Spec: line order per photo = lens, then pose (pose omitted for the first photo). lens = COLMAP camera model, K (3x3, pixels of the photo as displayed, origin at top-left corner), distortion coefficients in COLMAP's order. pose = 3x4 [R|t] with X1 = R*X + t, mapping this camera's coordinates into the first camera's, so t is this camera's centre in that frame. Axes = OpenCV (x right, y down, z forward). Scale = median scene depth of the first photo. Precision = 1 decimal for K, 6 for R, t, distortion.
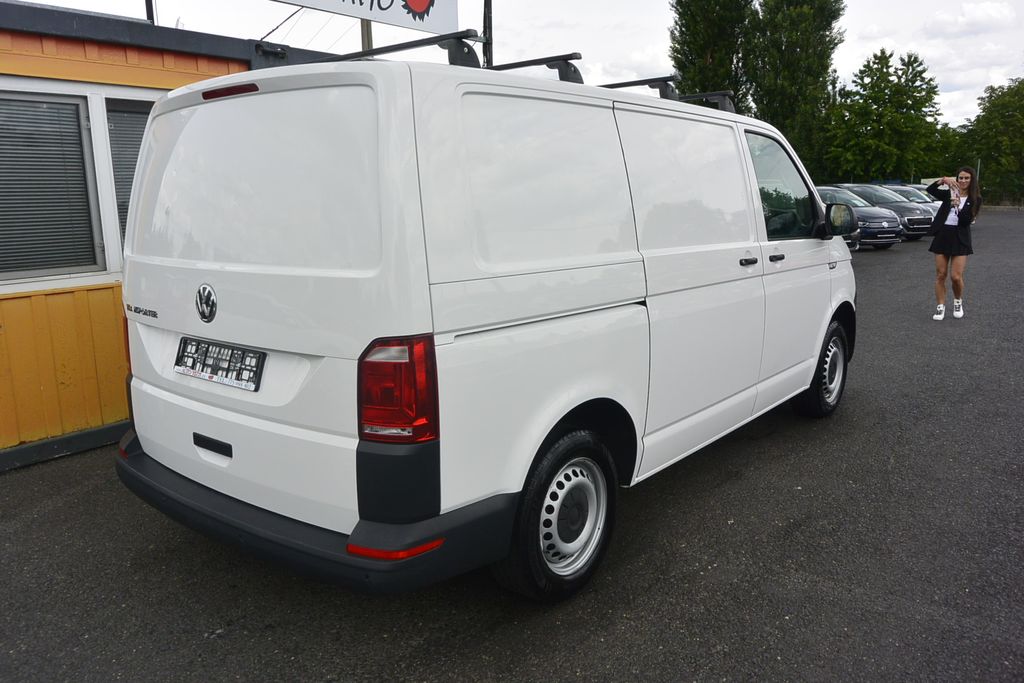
lens RADIAL K [[783.6, 0, 505.1], [0, 783.6, 341.7], [0, 0, 1]] dist [-0.008404, 0.018094]
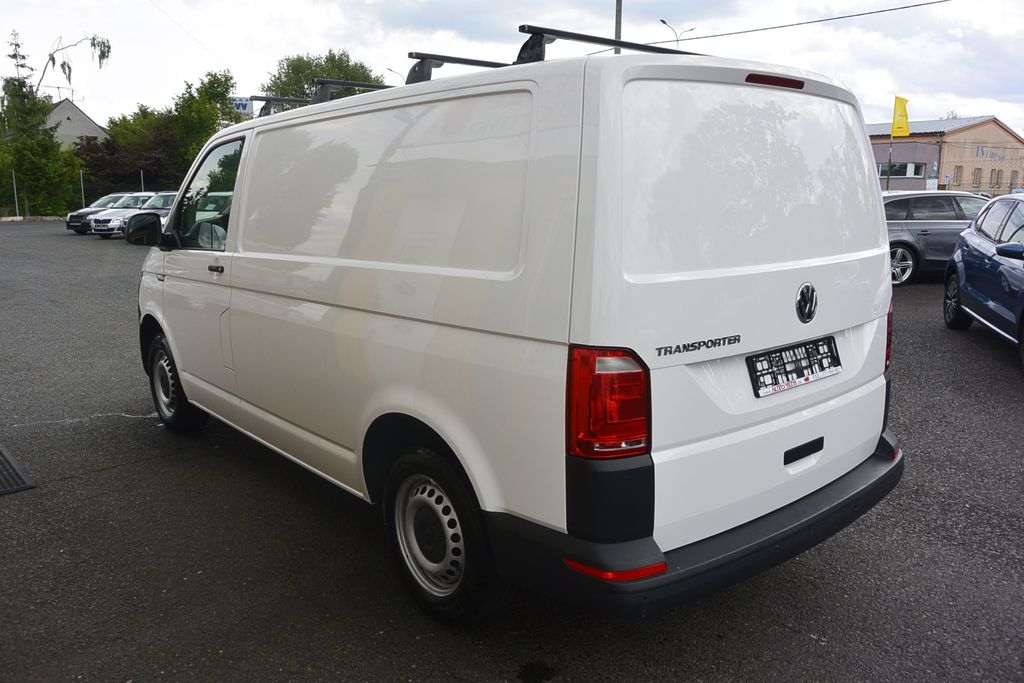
lens RADIAL K [[783.6, 0, 512.7], [0, 783.6, 342.1], [0, 0, 1]] dist [-0.008404, 0.018094]
pose [[0.181662, -0.171816, 0.968235, -1.171939], [0.190304, 0.972146, 0.136805, -0.170989], [-0.964771, 0.159406, 0.209299, 0.979799]]
